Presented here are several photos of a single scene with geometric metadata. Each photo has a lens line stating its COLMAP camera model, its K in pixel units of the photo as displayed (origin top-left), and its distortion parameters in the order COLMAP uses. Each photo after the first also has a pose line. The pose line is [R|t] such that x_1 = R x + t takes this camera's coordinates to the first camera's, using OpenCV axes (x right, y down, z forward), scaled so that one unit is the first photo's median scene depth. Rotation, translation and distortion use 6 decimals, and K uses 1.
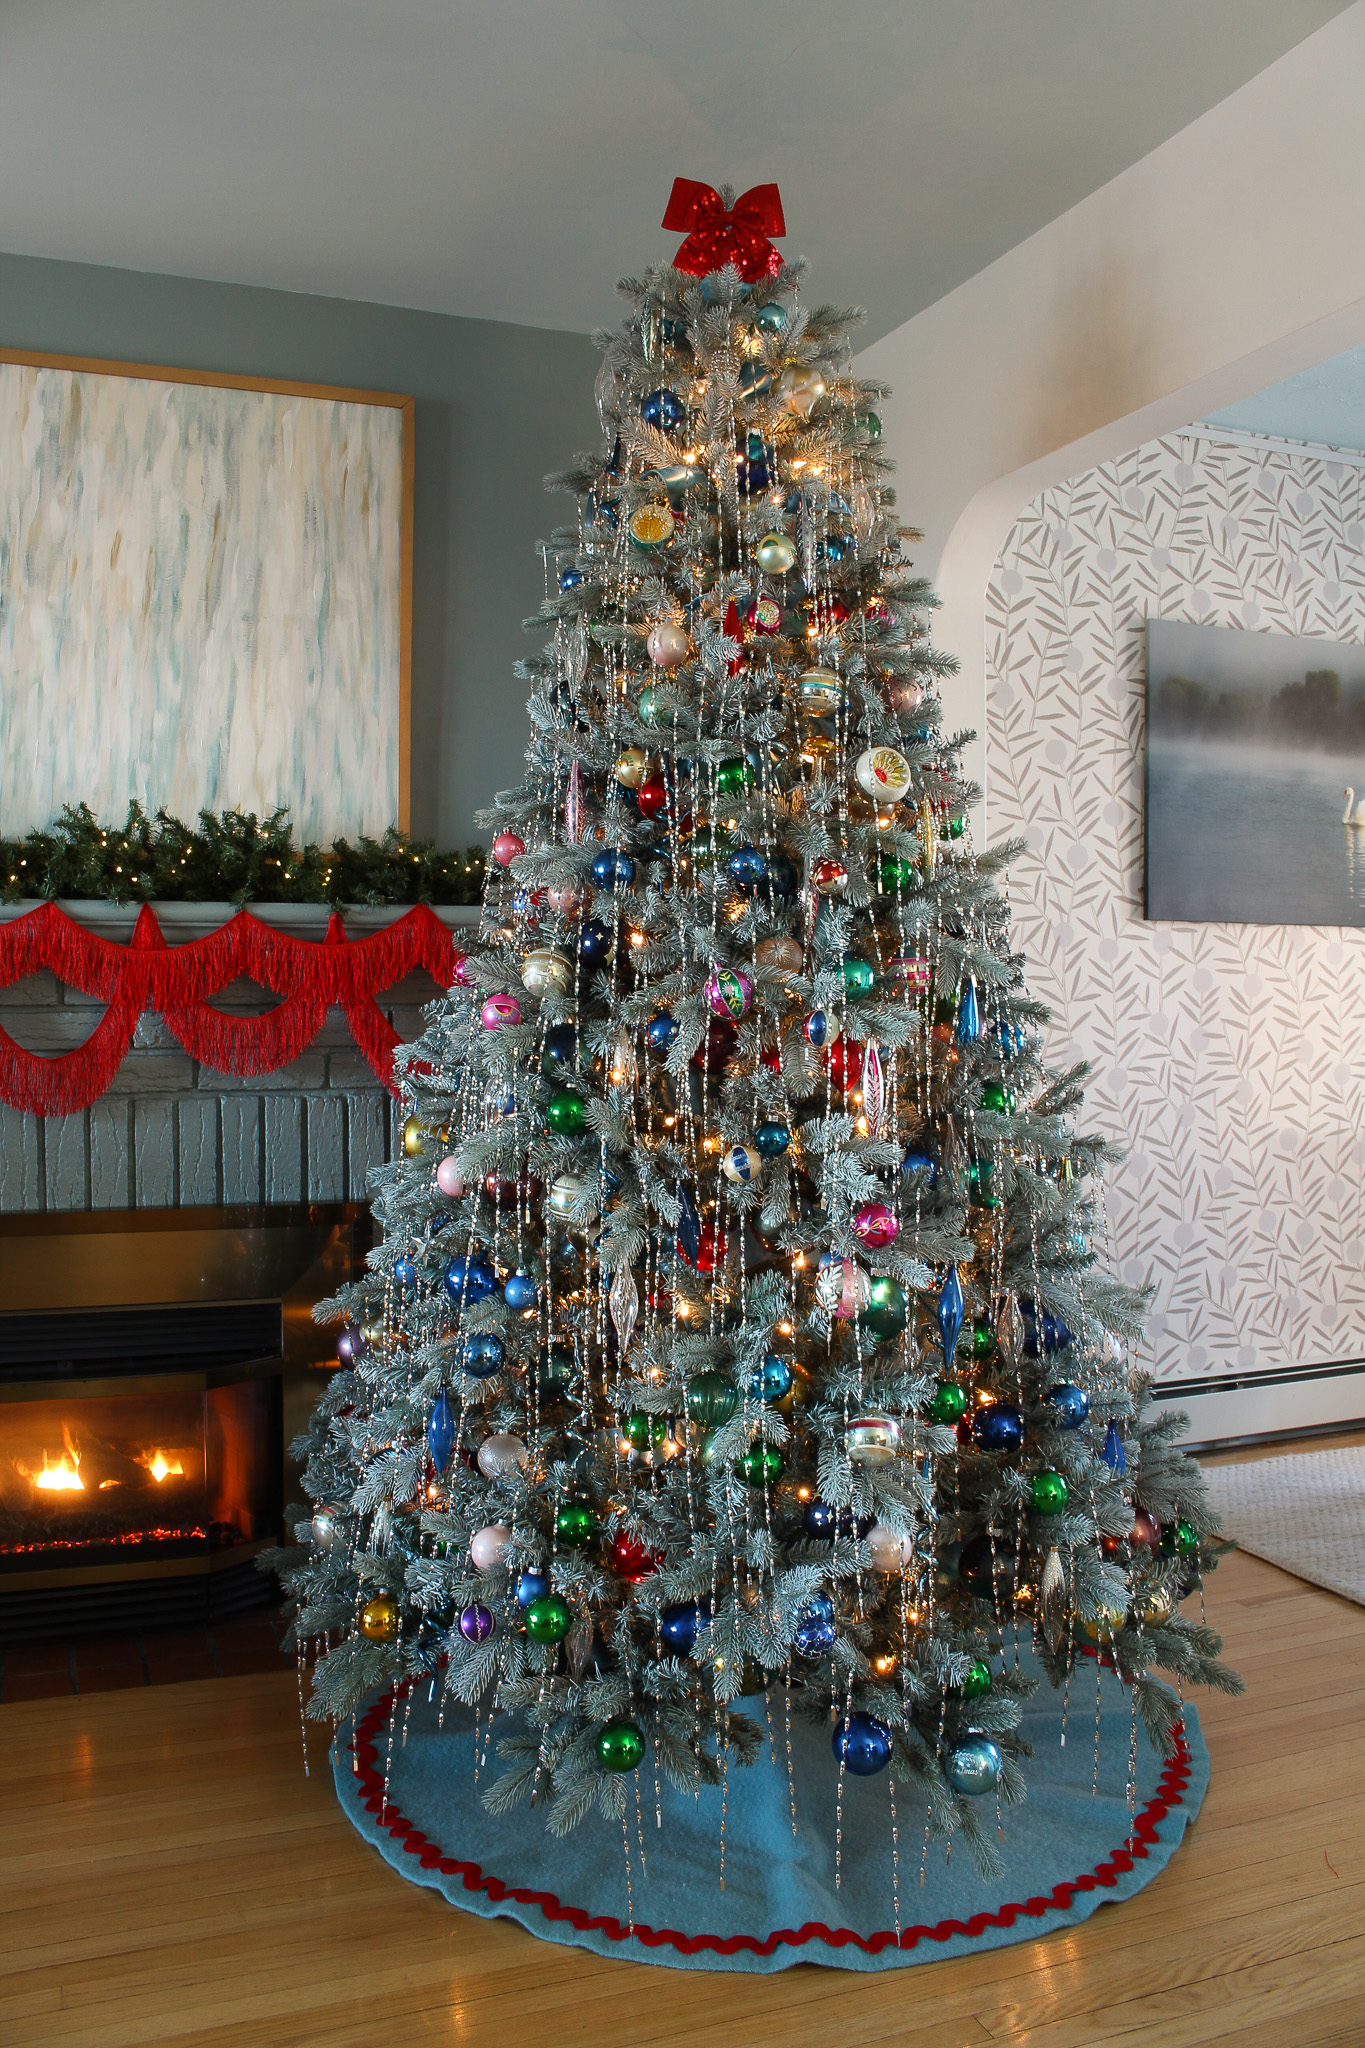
lens RADIAL K [[1680.6, 0, 695.6], [0, 1680.6, 1028.0], [0, 0, 1]] dist [-0.163807, 0.127763]
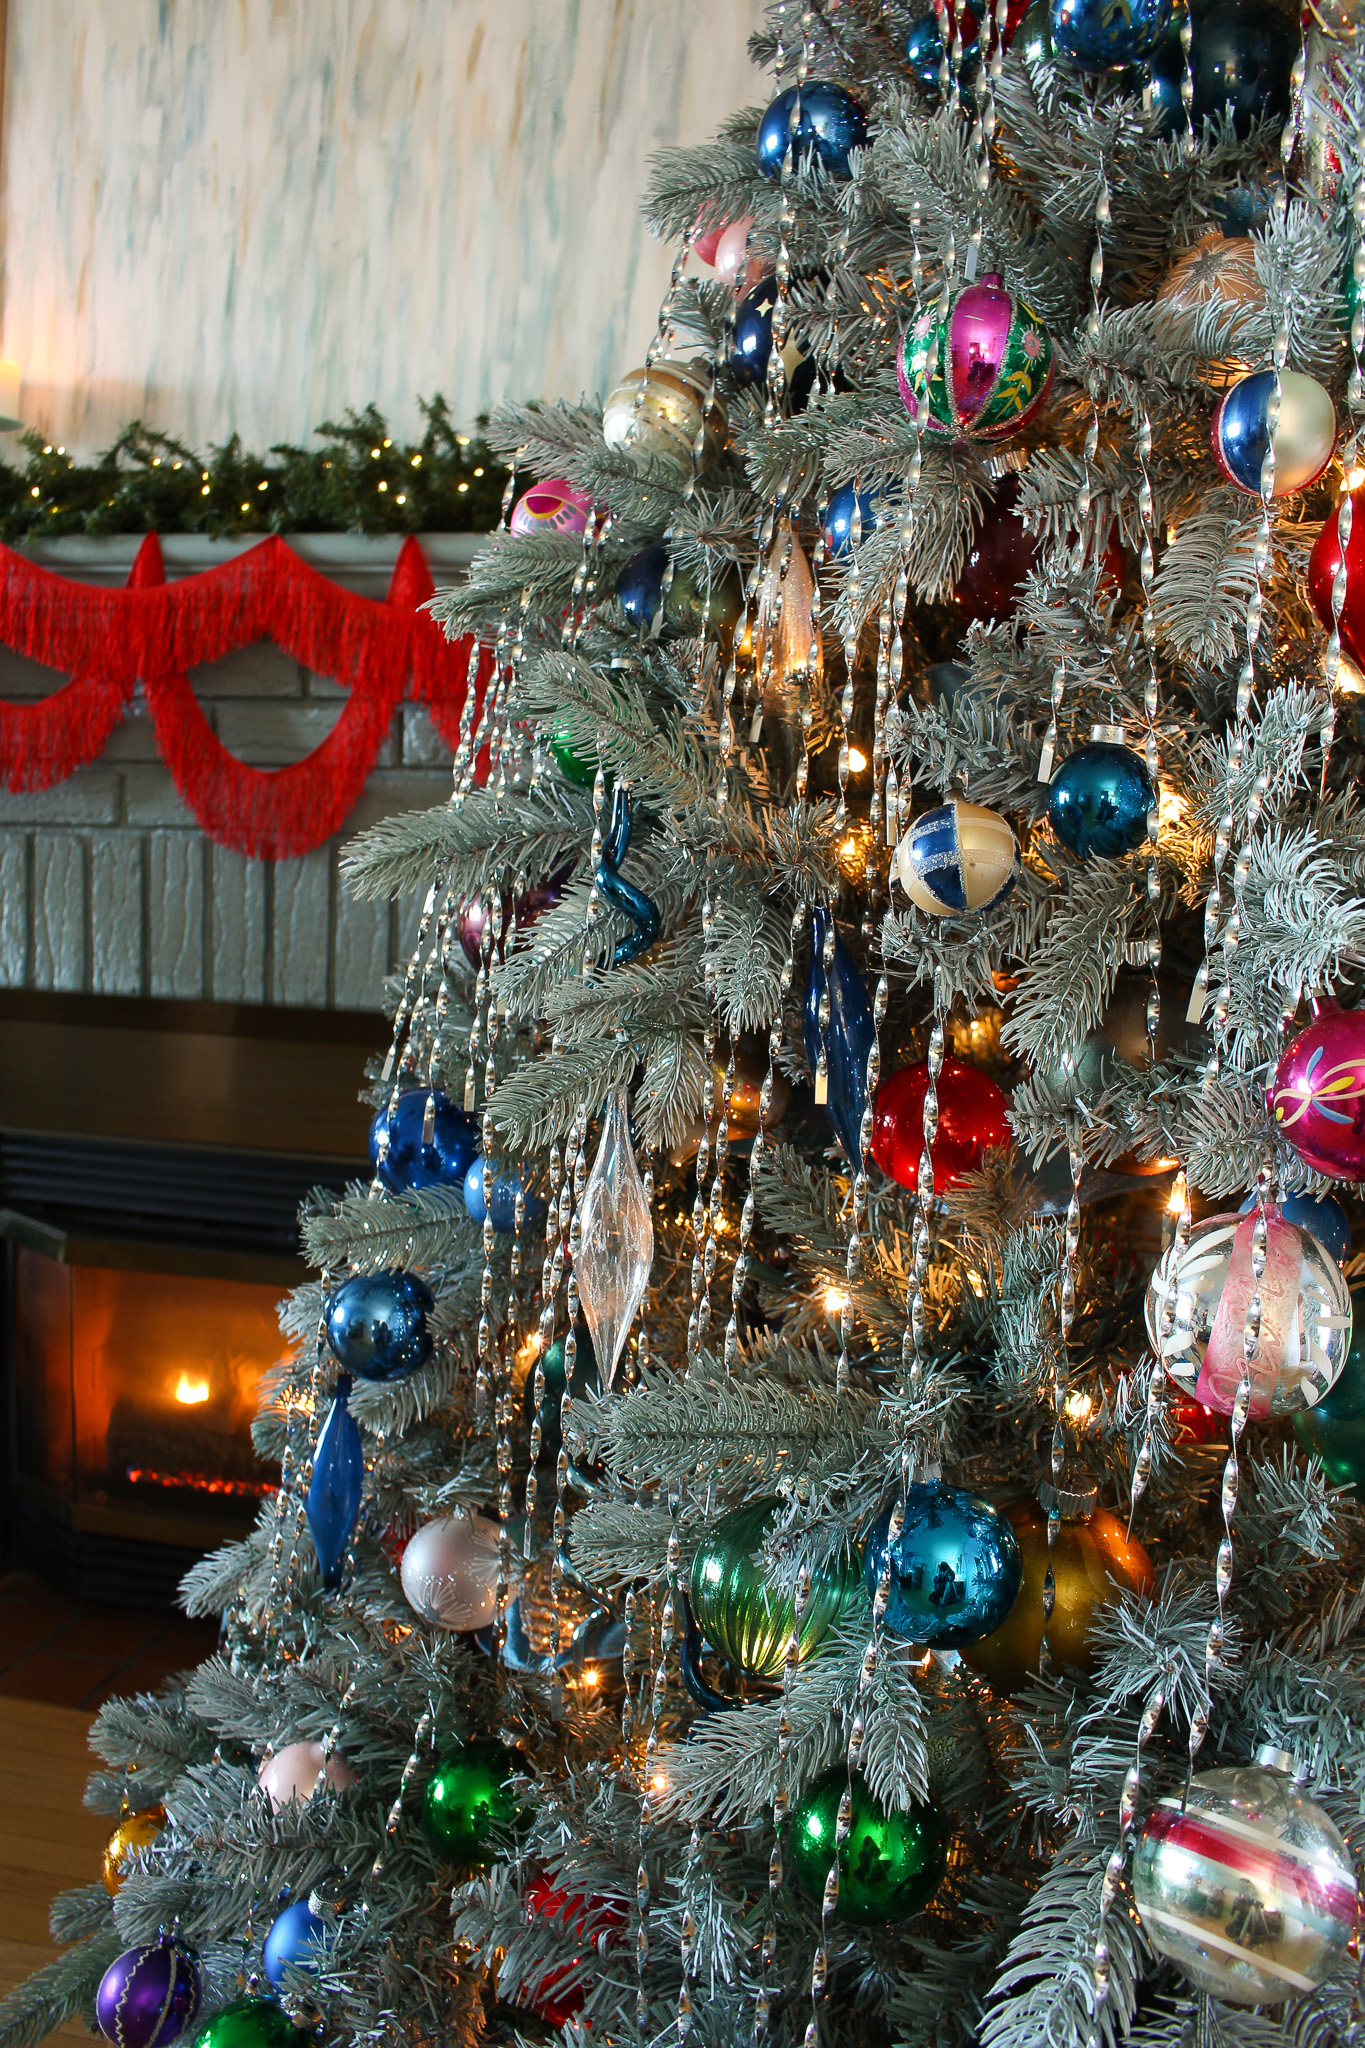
lens RADIAL K [[1680.6, 0, 679.7], [0, 1680.6, 1022.8], [0, 0, 1]] dist [-0.163807, 0.127763]
pose [[0.849019, 0.079456, -0.522354, 0.133861], [-0.054878, 0.996542, 0.062388, 0.085814], [0.525505, -0.024303, 0.850443, 0.643987]]
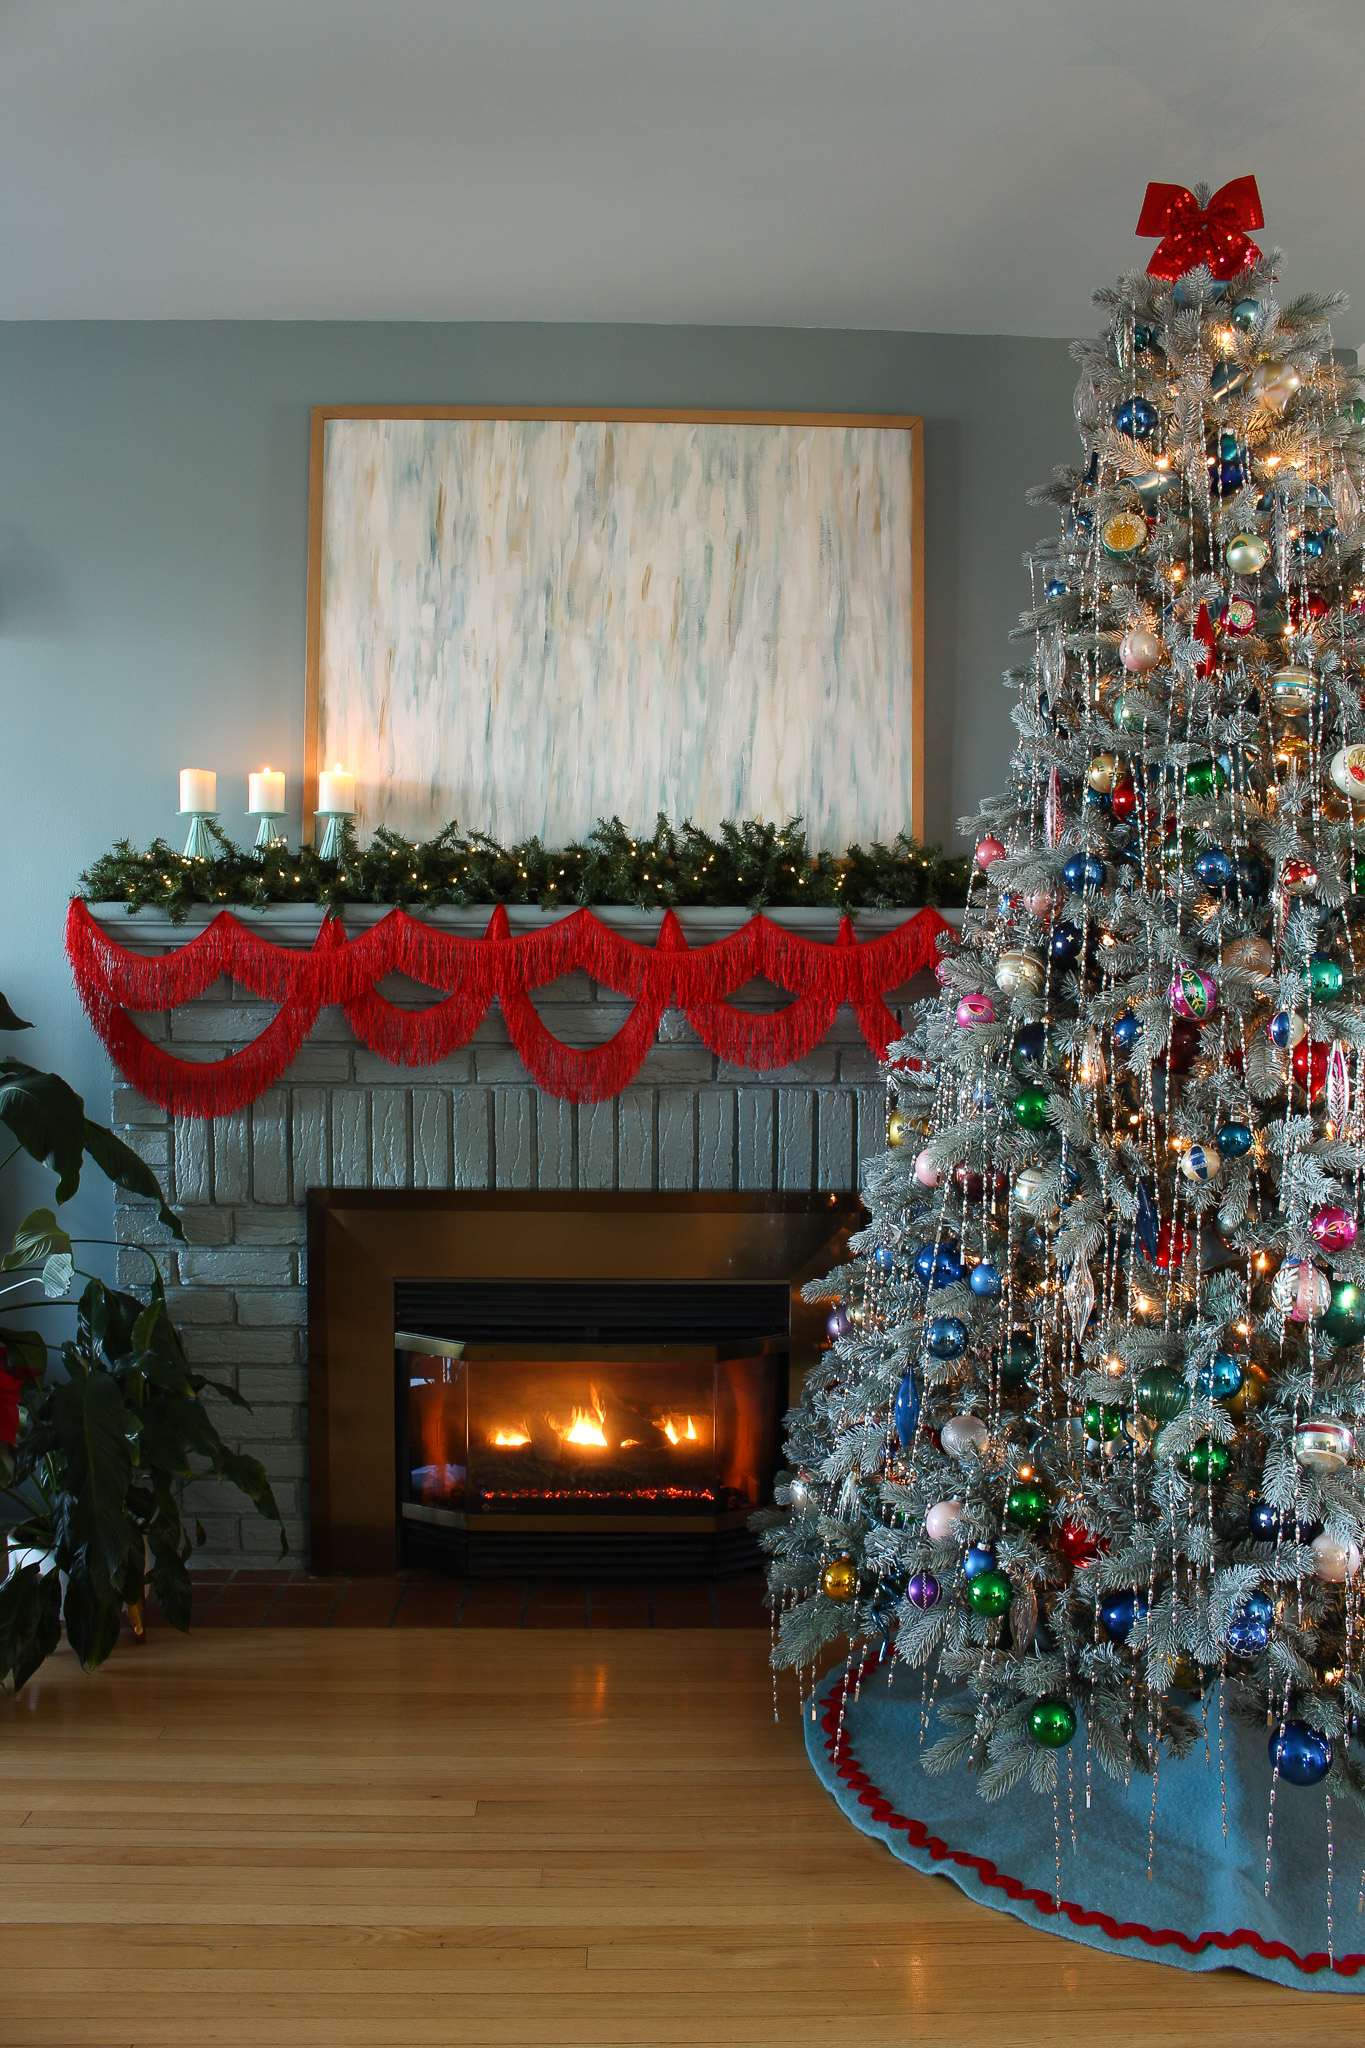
lens RADIAL K [[1680.6, 0, 693.1], [0, 1680.6, 1029.2], [0, 0, 1]] dist [-0.163807, 0.127763]
pose [[0.940780, 0.010665, -0.338851, 0.069939], [-0.010531, 0.999942, 0.002235, 0.001254], [0.338855, 0.001465, 0.940837, -0.037198]]
